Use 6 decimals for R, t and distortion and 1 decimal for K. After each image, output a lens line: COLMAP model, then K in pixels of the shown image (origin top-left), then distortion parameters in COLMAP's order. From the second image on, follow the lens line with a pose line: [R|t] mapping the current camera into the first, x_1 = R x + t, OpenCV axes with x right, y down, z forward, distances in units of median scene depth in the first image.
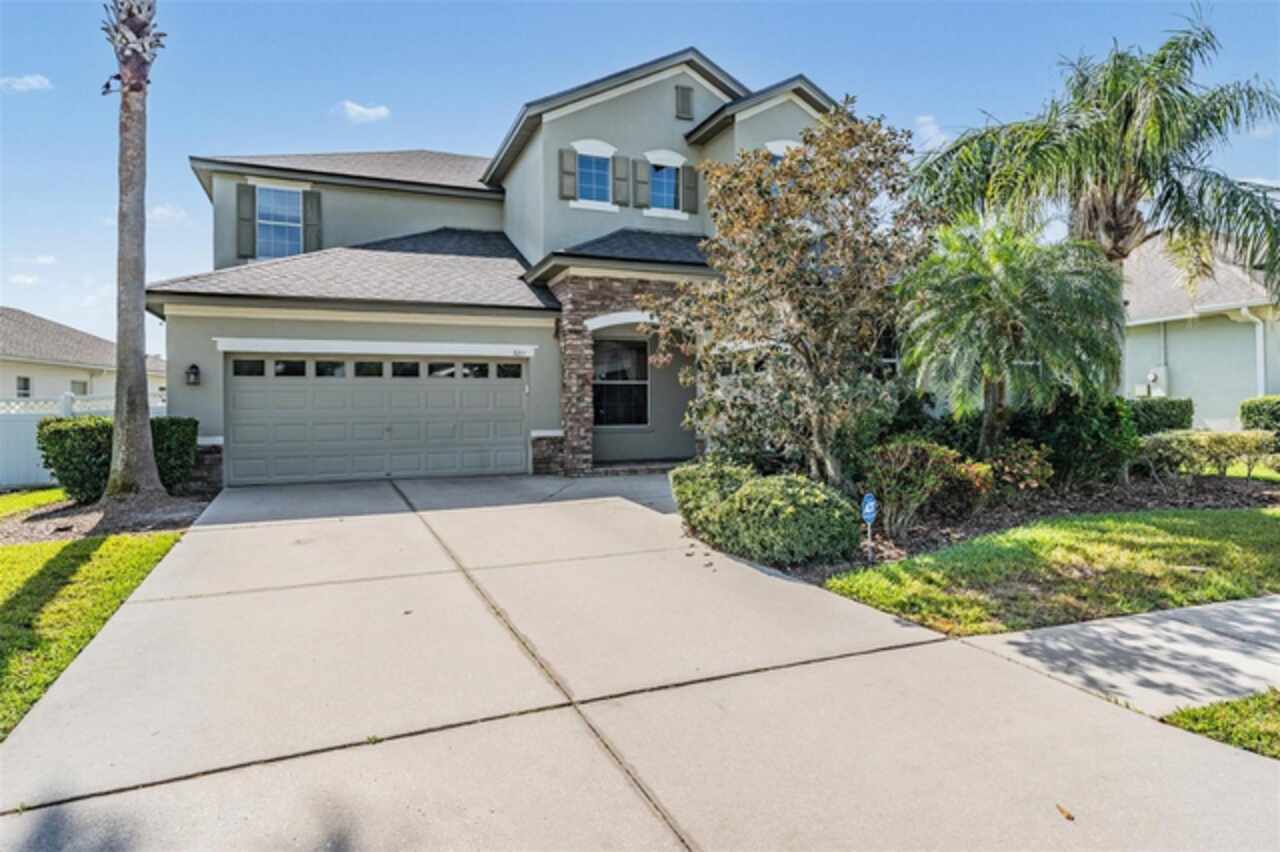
lens RADIAL K [[729.7, 0, 637.8], [0, 729.7, 422.2], [0, 0, 1]] dist [-0.000693, -0.000005]
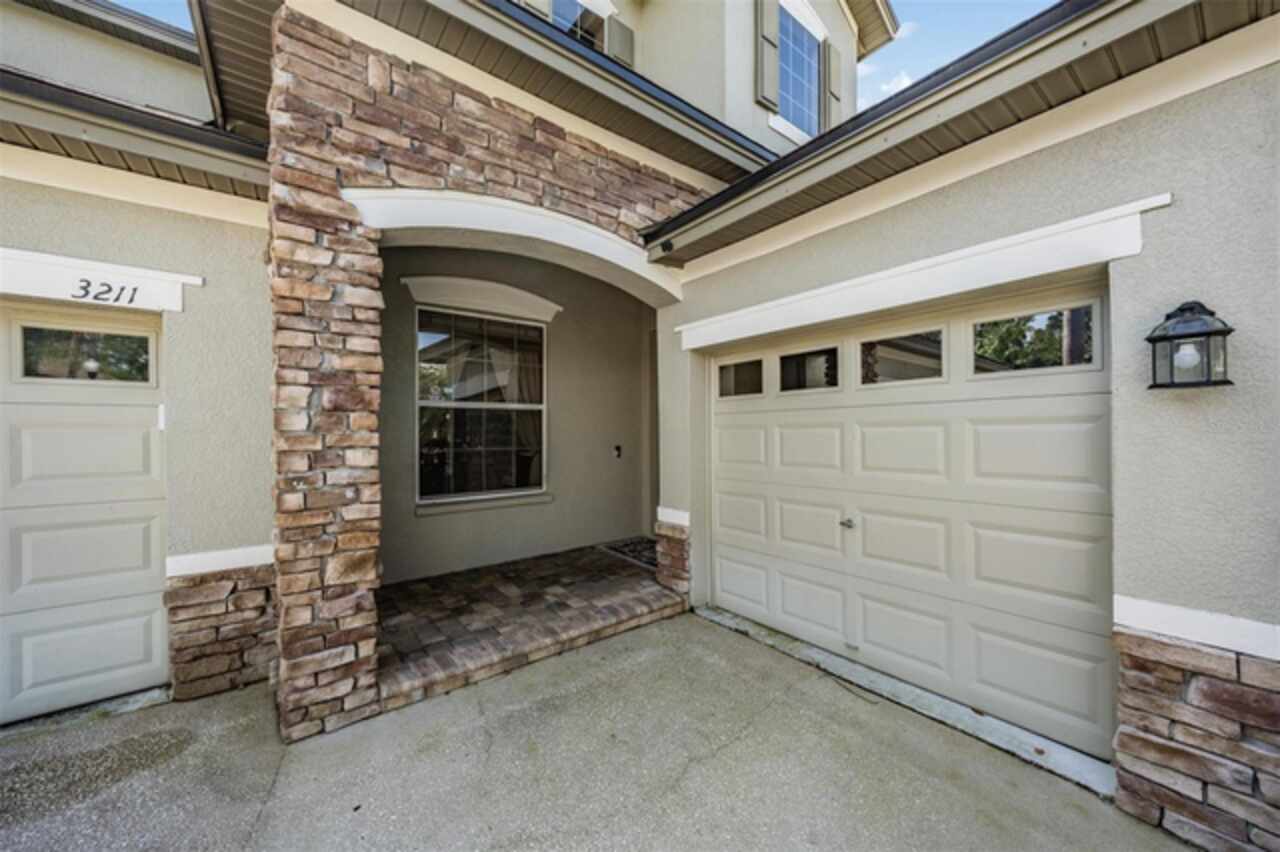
lens RADIAL K [[458.6, 0, 637.7], [0, 458.6, 435.6], [0, 0, 1]] dist [-0.000058, -0.000016]
pose [[0.965242, 0.008194, 0.261231, -0.008363], [-0.008634, 0.999963, 0.000537, -0.041248], [-0.261217, -0.002774, 0.965276, 0.791160]]
